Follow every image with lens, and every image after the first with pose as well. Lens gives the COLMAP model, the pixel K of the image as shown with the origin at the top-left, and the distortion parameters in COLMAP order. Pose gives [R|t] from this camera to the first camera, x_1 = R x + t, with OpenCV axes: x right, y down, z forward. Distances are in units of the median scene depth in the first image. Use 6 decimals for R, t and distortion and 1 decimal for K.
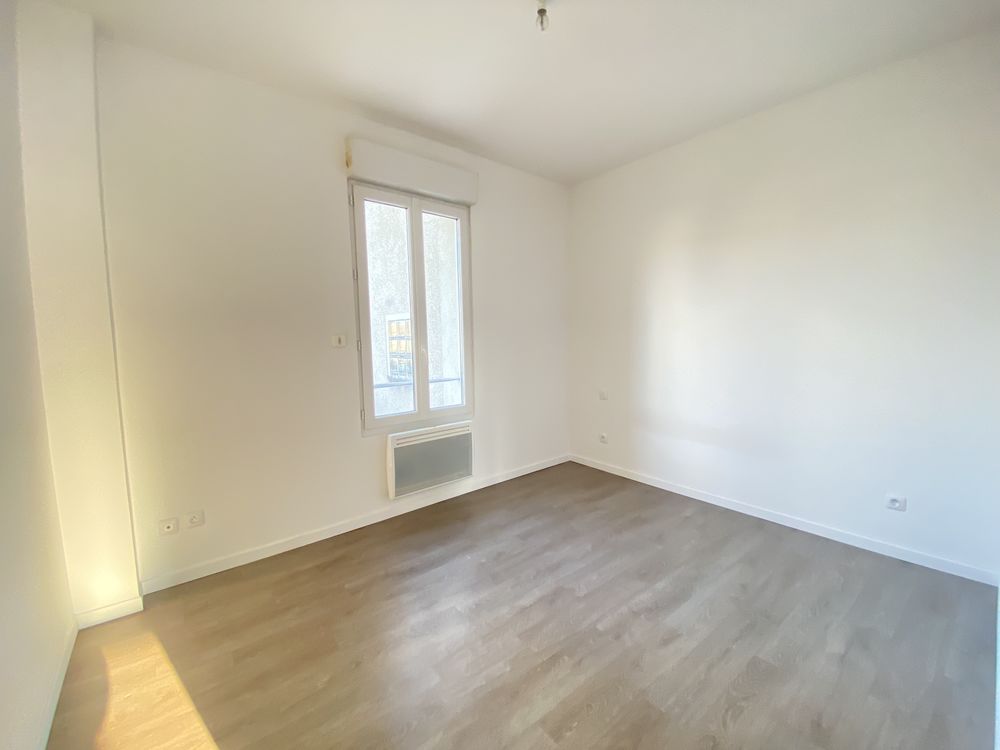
lens RADIAL K [[405.3, 0, 499.0], [0, 405.3, 360.4], [0, 0, 1]] dist [0.023563, -0.017712]
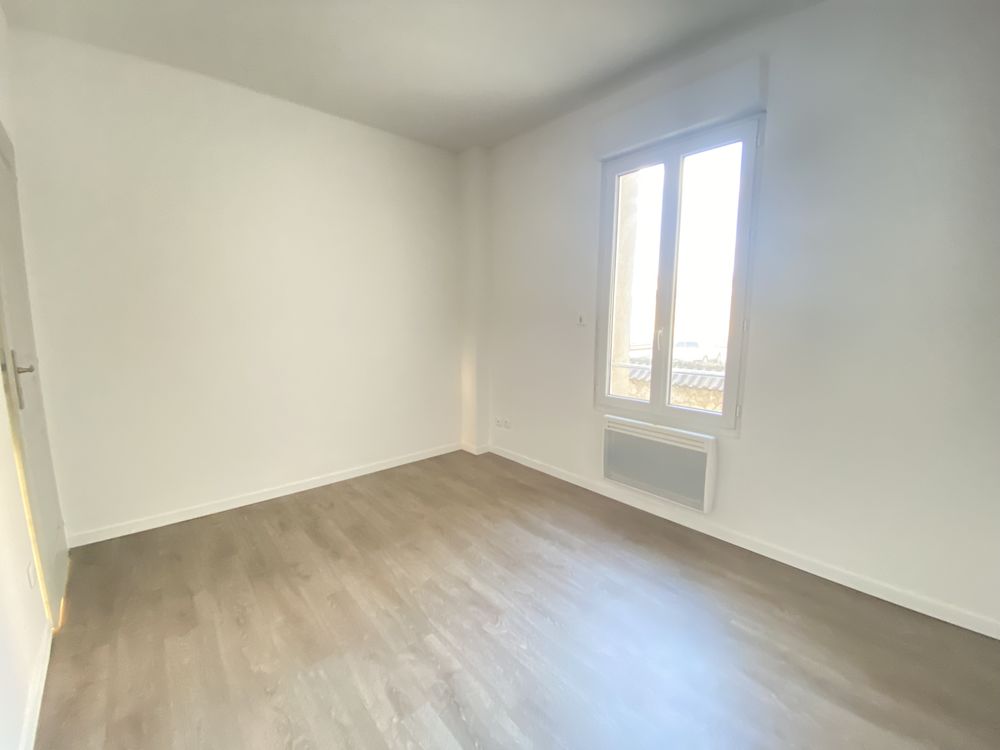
lens RADIAL K [[405.3, 0, 499.0], [0, 405.3, 360.4], [0, 0, 1]] dist [0.023563, -0.017712]
pose [[0.047125, 0.121586, -0.991462, 0.799074], [-0.055443, 0.991353, 0.118937, -0.061119], [0.997349, 0.049364, 0.053459, 0.785789]]
